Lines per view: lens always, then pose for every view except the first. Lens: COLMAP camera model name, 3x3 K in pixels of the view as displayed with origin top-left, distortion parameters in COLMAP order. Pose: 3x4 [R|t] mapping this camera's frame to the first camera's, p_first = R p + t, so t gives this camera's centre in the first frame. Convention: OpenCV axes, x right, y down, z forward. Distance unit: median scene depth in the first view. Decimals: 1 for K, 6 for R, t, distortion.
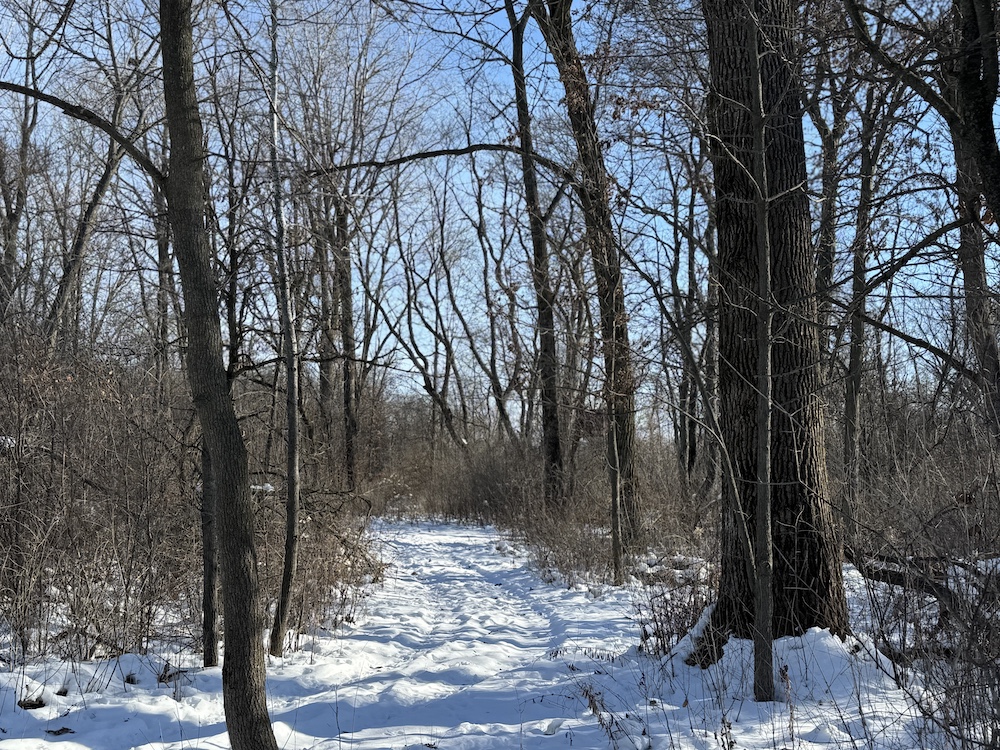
lens RADIAL K [[1316.4, 0, 500.0], [0, 1316.4, 375.0], [0, 0, 1]] dist [-0.000888, -0.000676]
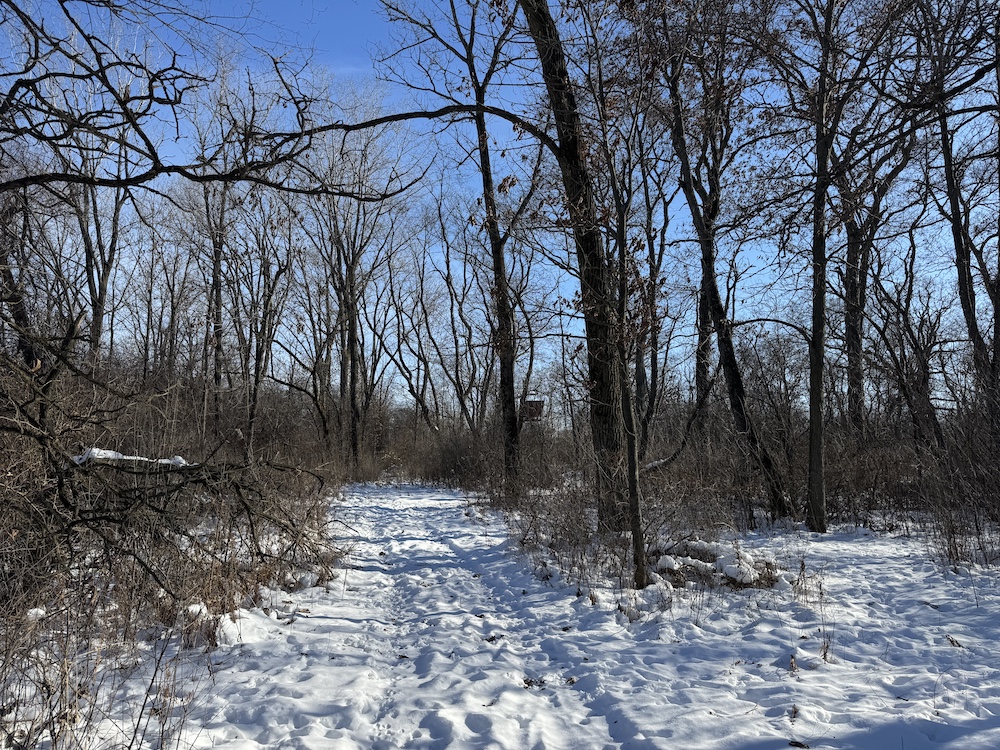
lens RADIAL K [[703.4, 0, 500.0], [0, 703.4, 375.0], [0, 0, 1]] dist [0.001453, 0.000127]
pose [[0.998040, 0.002642, 0.062526, -0.006185], [-0.000468, 0.999396, -0.034757, 0.019287], [-0.062580, 0.034660, 0.997438, 0.222911]]
